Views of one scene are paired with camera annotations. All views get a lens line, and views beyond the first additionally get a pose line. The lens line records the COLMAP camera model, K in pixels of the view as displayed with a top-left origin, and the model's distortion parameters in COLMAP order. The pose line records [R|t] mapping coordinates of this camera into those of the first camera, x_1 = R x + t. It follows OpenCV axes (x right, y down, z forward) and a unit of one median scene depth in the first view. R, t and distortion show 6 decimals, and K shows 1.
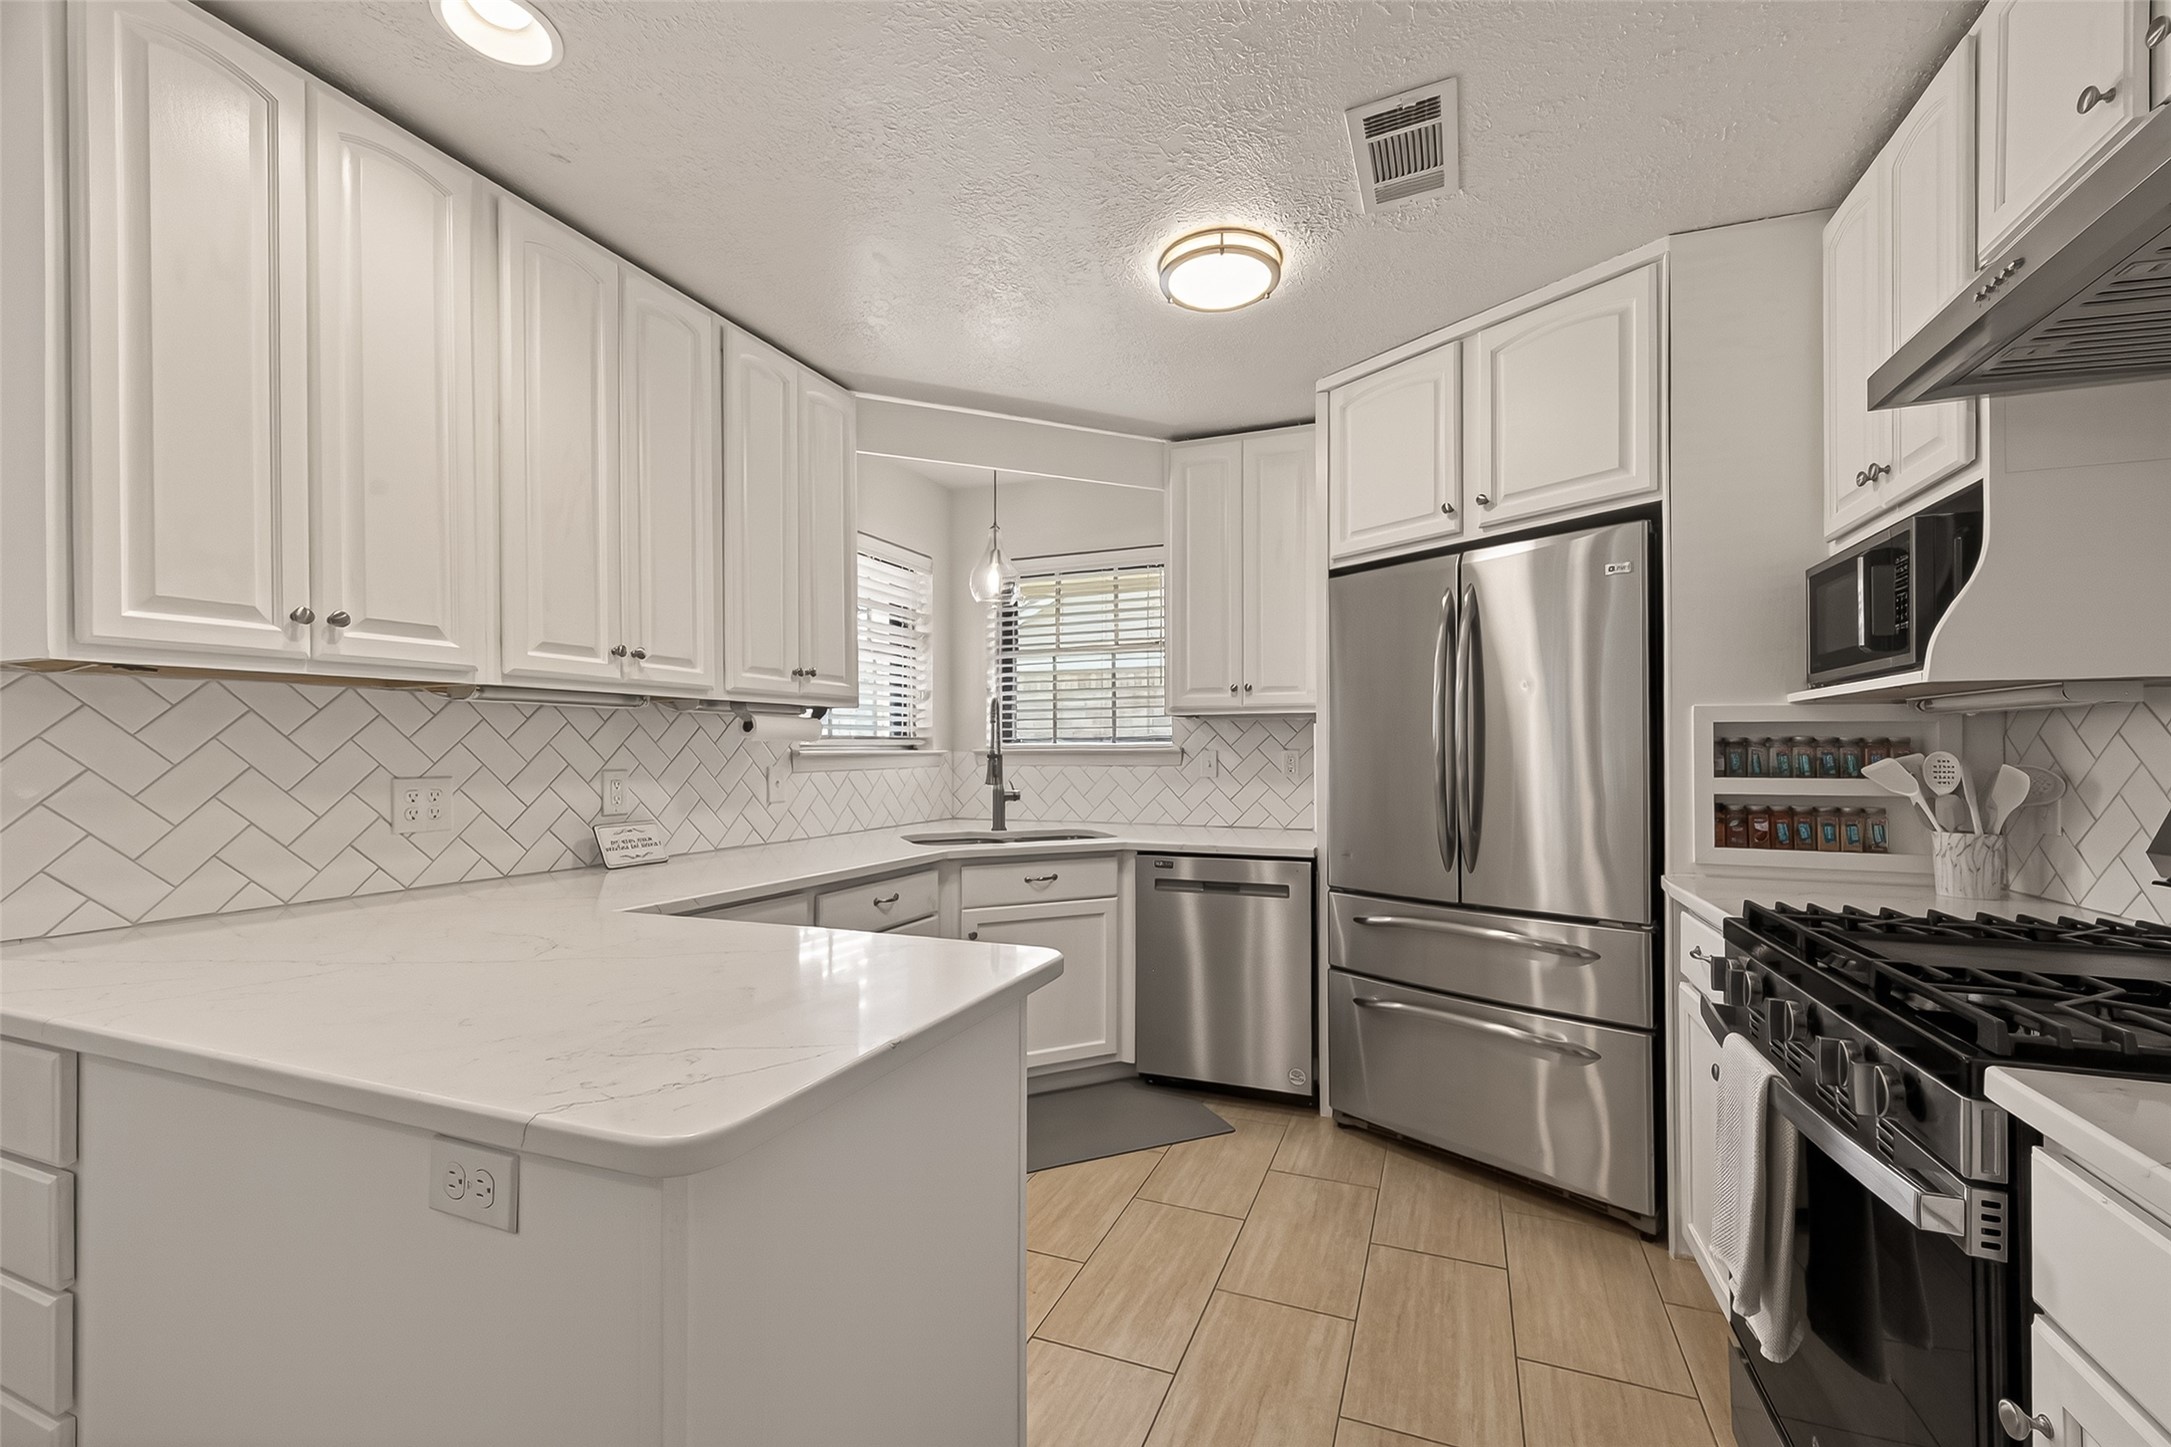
lens RADIAL K [[857.5, 0, 1113.3], [0, 857.5, 753.8], [0, 0, 1]] dist [-0.000856, -0.000239]
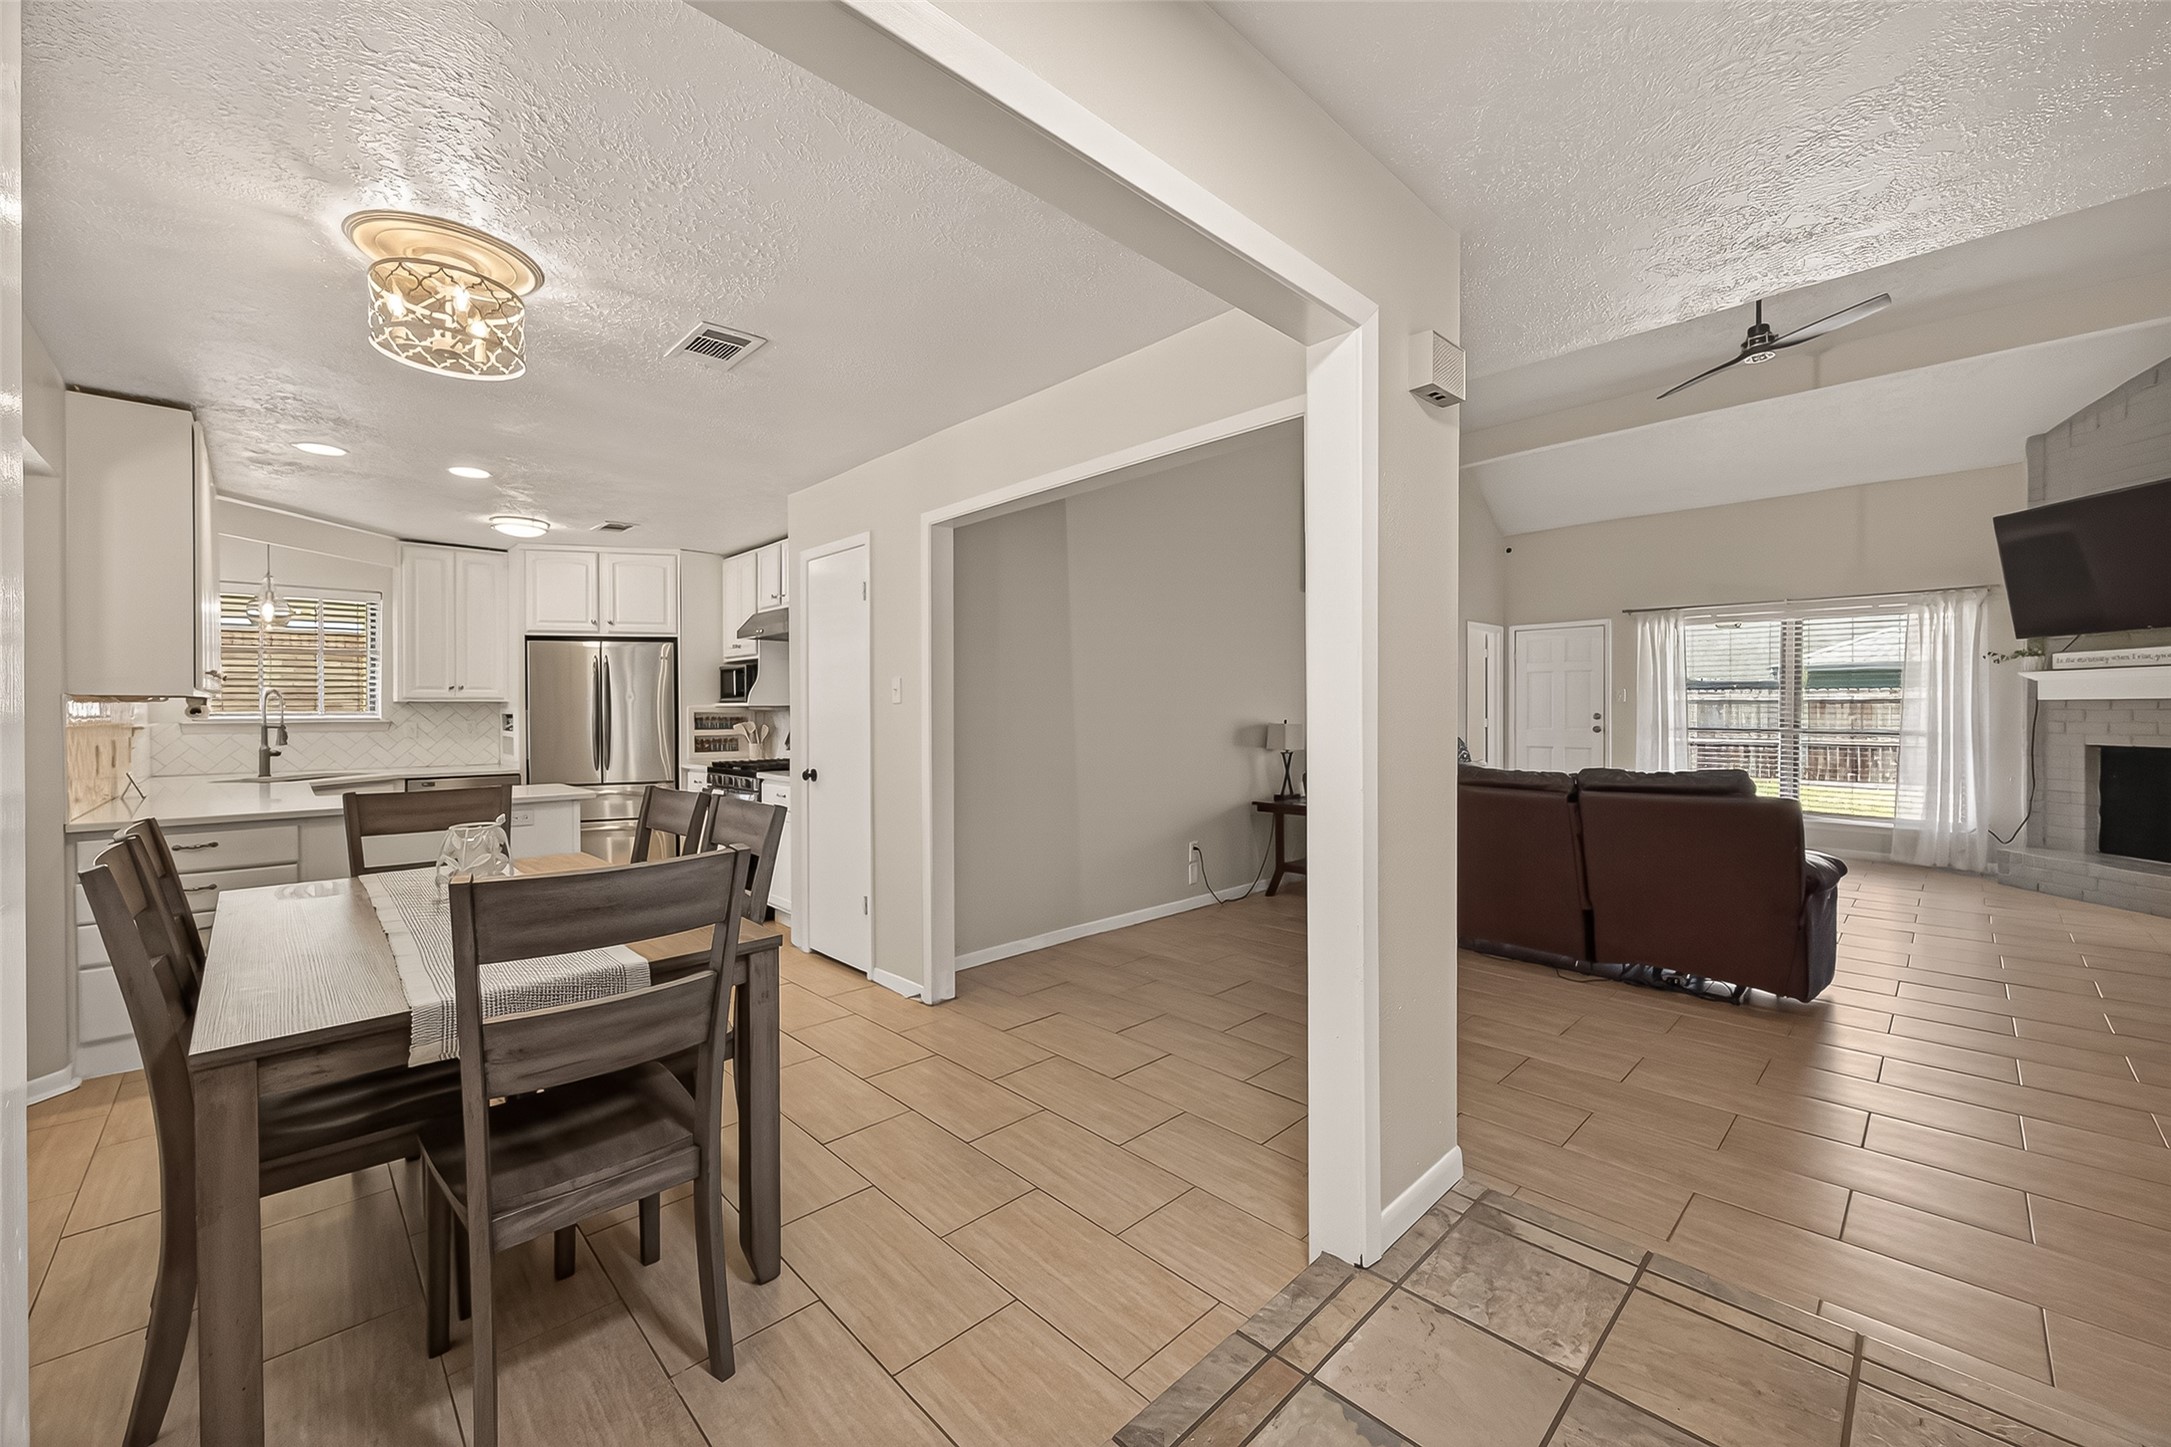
lens RADIAL K [[857.5, 0, 1084.1], [0, 857.5, 715.7], [0, 0, 1]] dist [-0.000856, -0.000239]
pose [[0.414700, -0.004375, 0.909948, -1.536908], [0.002949, 0.999990, 0.003464, -0.030635], [-0.909953, 0.001247, 0.414709, -1.570676]]
